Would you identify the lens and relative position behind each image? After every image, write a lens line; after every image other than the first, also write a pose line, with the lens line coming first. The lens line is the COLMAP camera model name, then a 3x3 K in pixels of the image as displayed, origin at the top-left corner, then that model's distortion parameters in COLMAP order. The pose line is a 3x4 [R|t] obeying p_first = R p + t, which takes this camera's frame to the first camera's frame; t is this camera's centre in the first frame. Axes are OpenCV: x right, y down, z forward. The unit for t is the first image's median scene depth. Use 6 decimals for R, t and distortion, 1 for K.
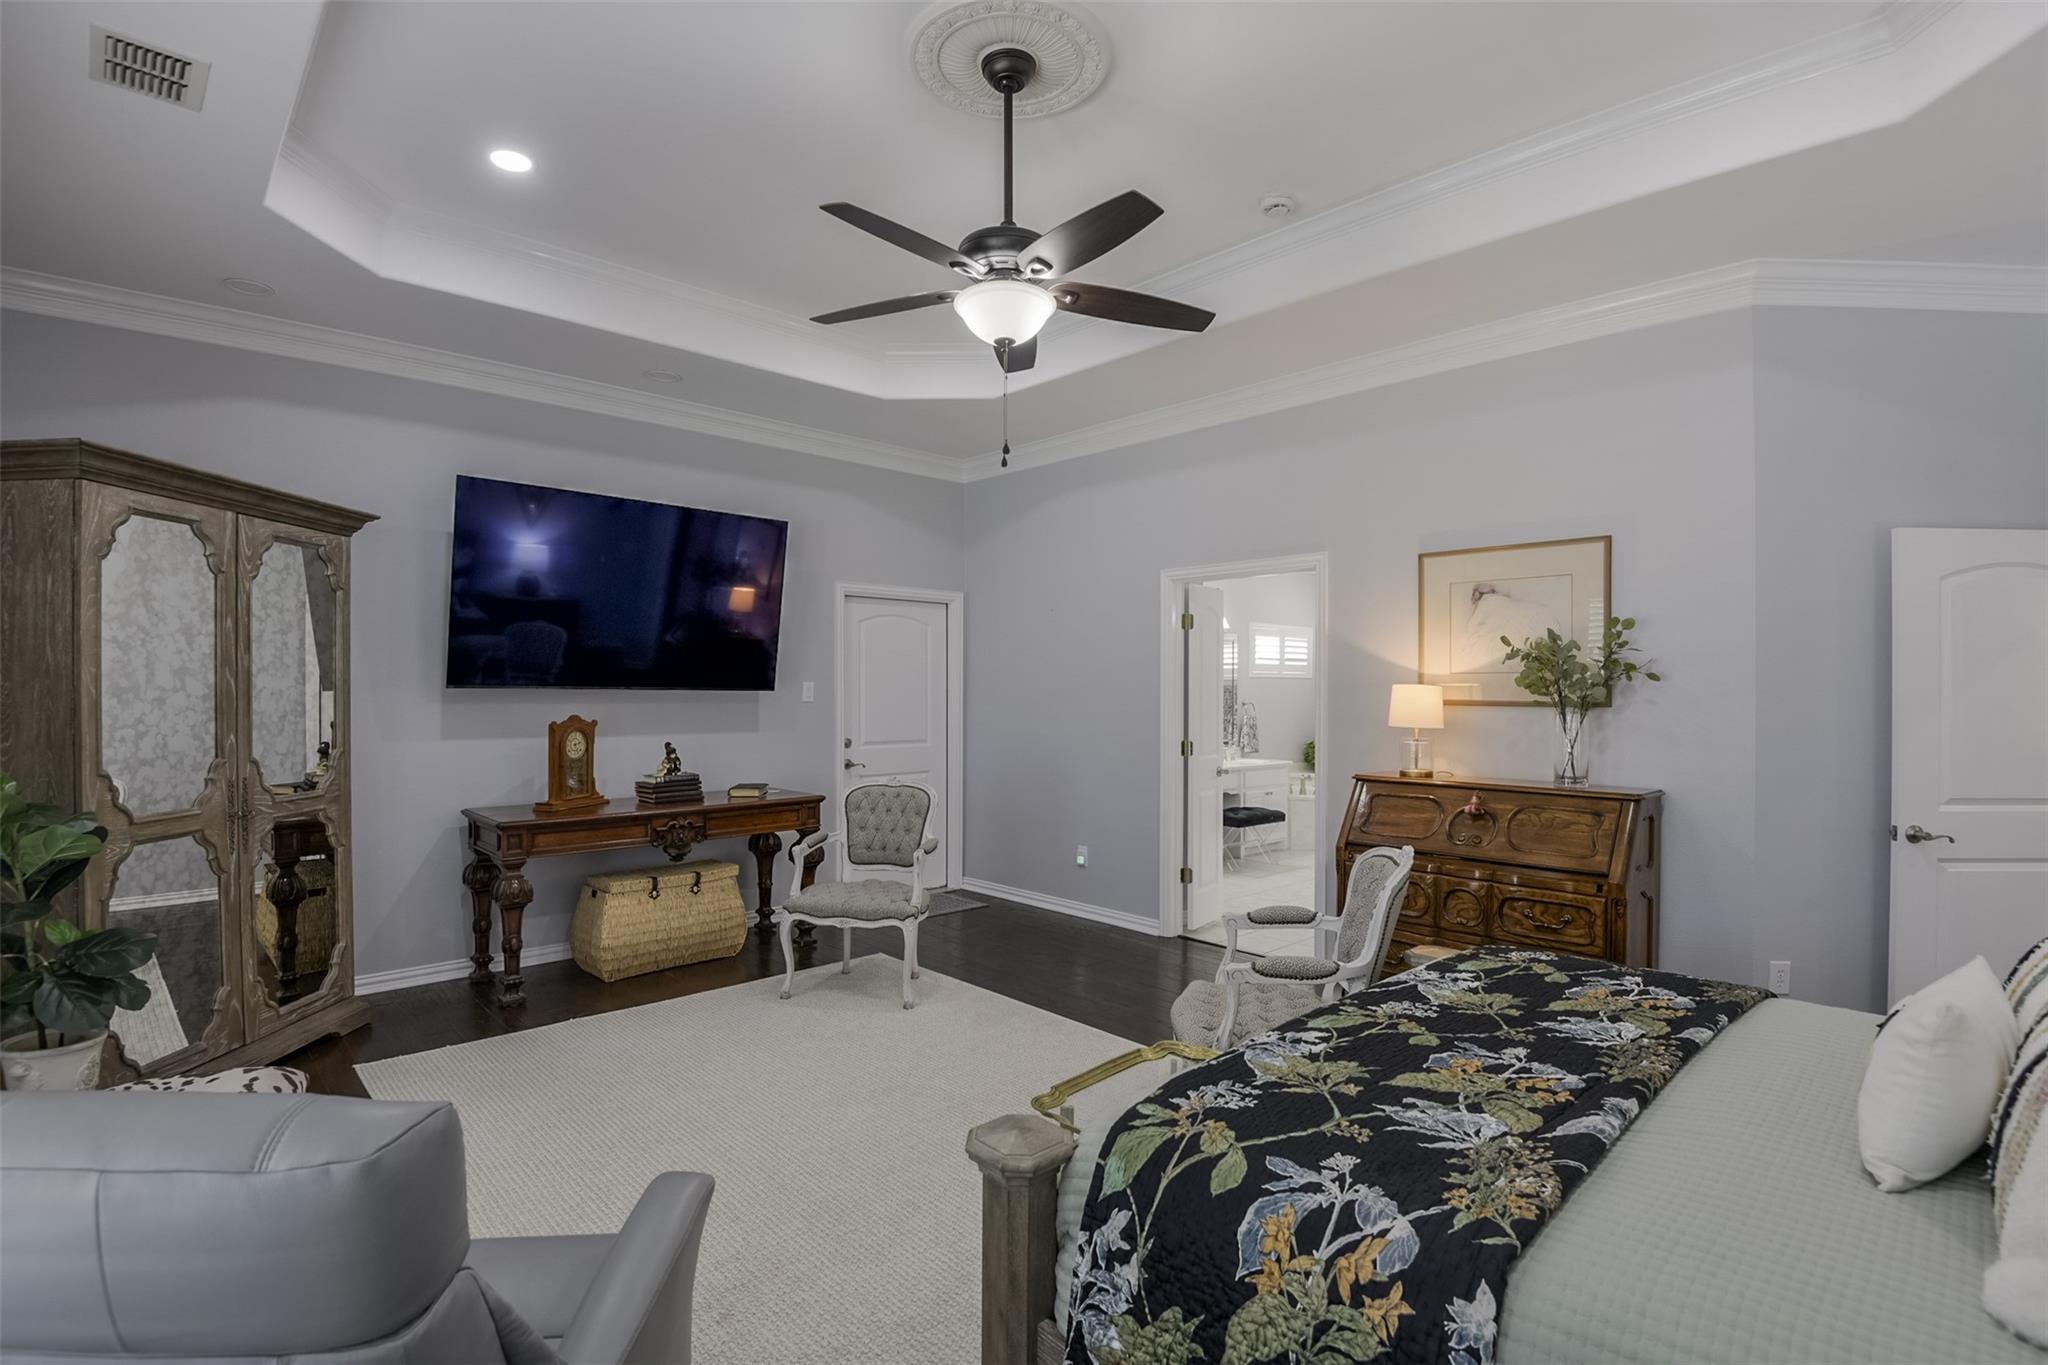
lens RADIAL K [[998.5, 0, 1021.0], [0, 998.5, 693.9], [0, 0, 1]] dist [-0.000556, -0.000264]
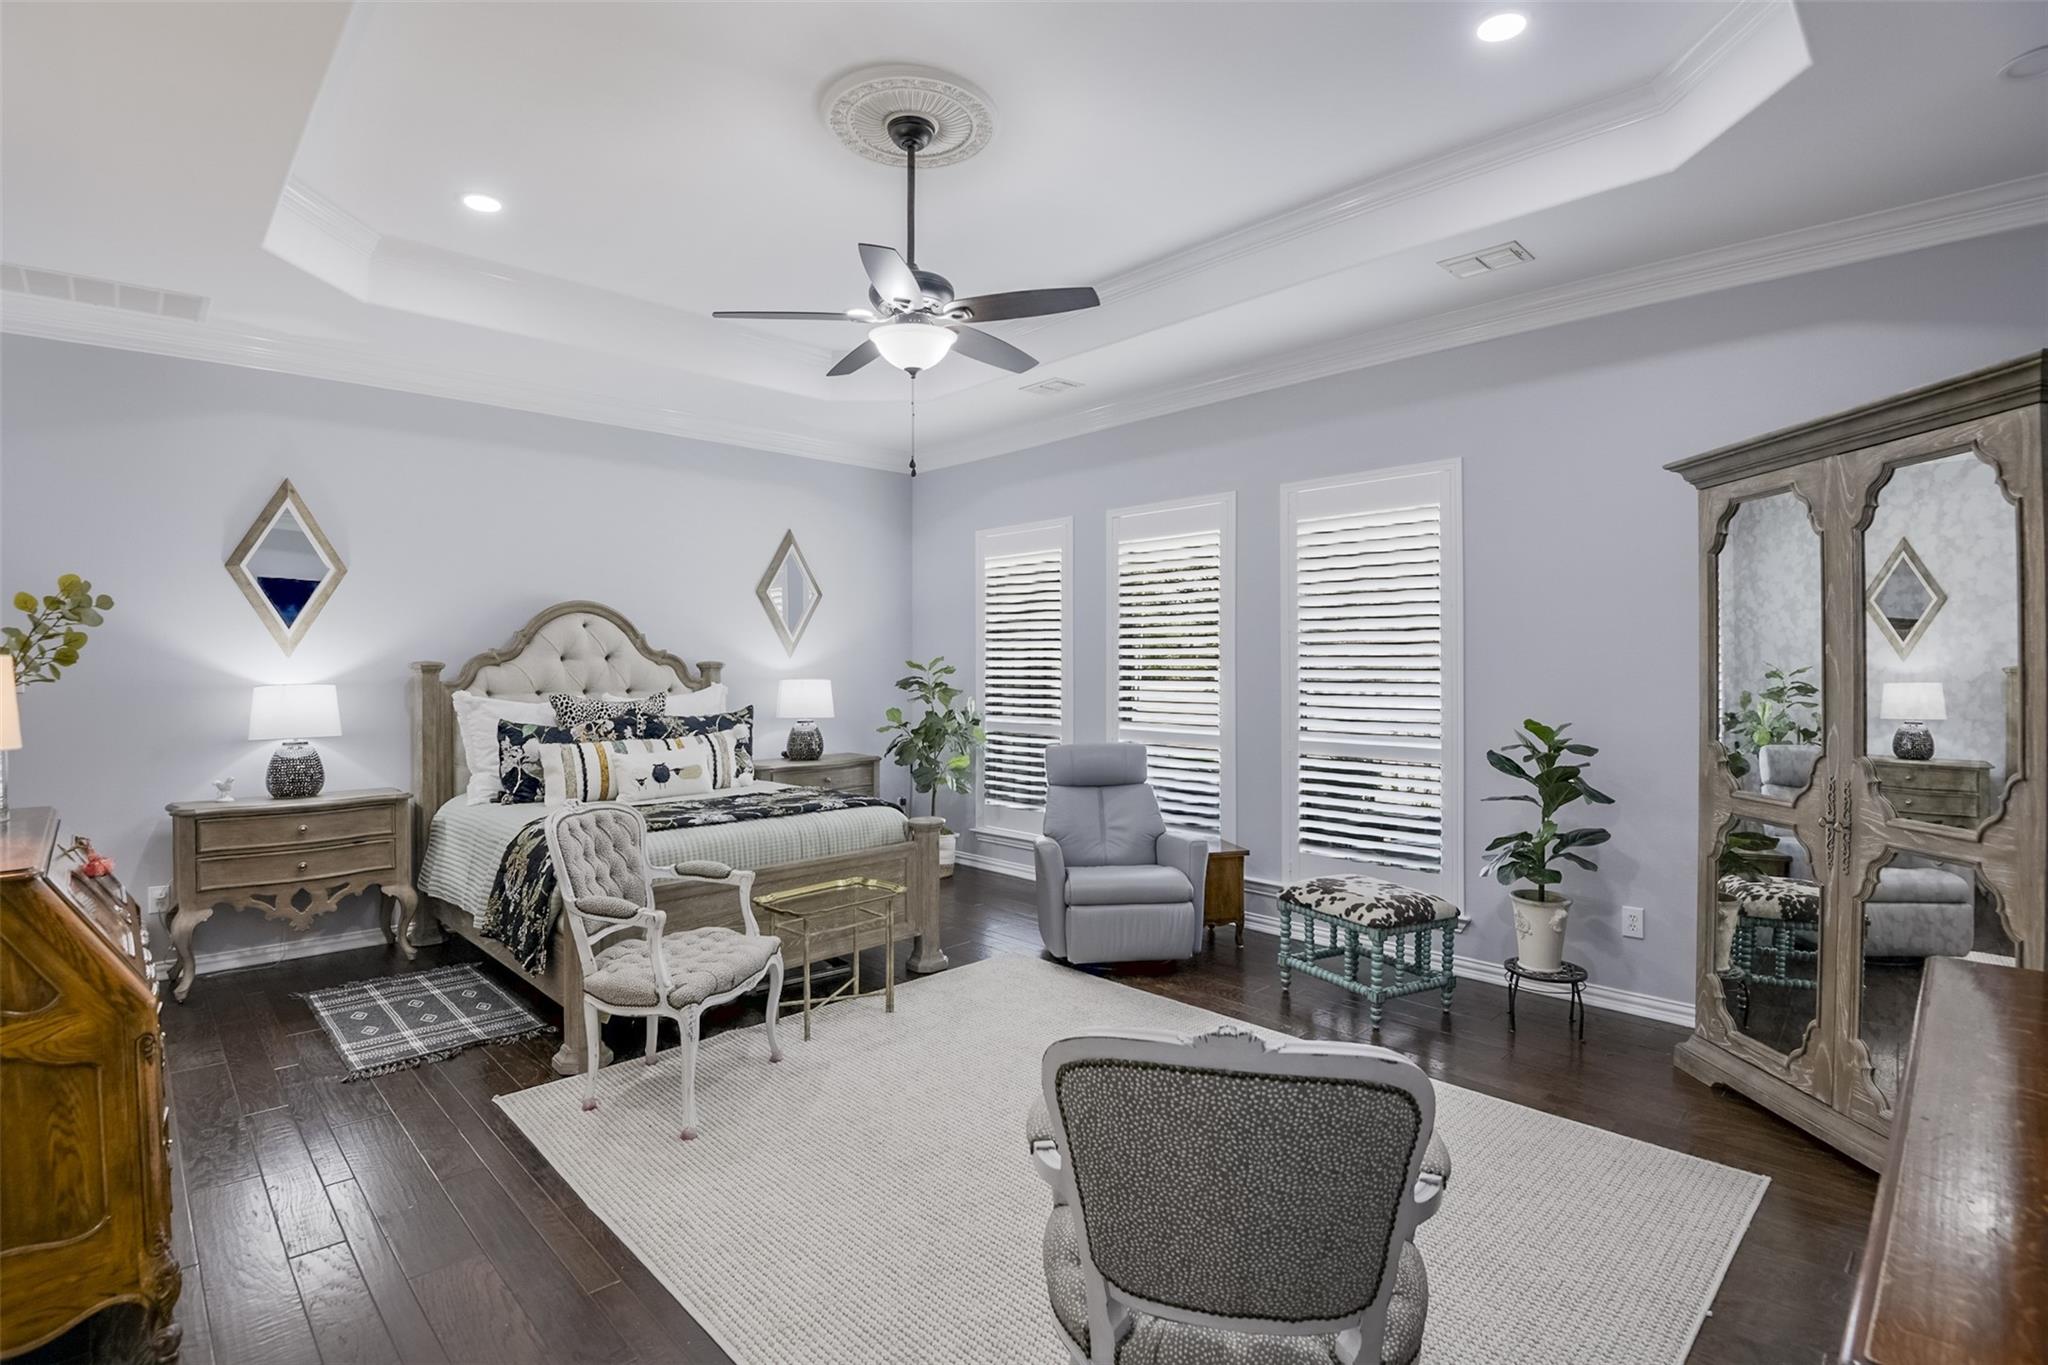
lens RADIAL K [[968.9, 0, 1026.3], [0, 968.9, 660.5], [0, 0, 1]] dist [-0.002391, -0.000250]
pose [[-0.999378, -0.004537, -0.034972, -0.097323], [-0.004543, 0.999990, 0.000083, -0.010074], [0.034971, 0.000242, -0.999388, 1.831123]]
